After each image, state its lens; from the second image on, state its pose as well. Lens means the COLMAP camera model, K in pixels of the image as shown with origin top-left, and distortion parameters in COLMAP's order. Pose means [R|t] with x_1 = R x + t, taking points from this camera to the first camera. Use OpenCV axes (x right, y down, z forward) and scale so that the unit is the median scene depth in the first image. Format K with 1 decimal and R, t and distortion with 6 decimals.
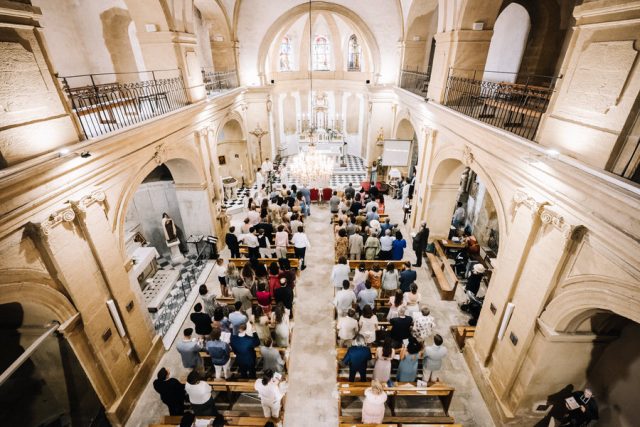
lens RADIAL K [[304.8, 0, 320.0], [0, 304.8, 213.5], [0, 0, 1]] dist [-0.000039, -0.000007]
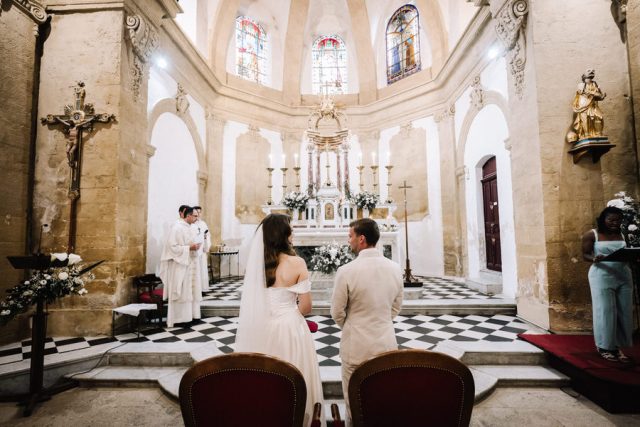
lens RADIAL K [[327.2, 0, 320.0], [0, 327.2, 213.5], [0, 0, 1]] dist [-0.000611, -0.000064]
pose [[0.999242, -0.014043, -0.036303, 0.005366], [-0.007051, 0.851926, -0.523615, -0.050253], [0.038281, 0.523474, 0.851181, 0.687578]]
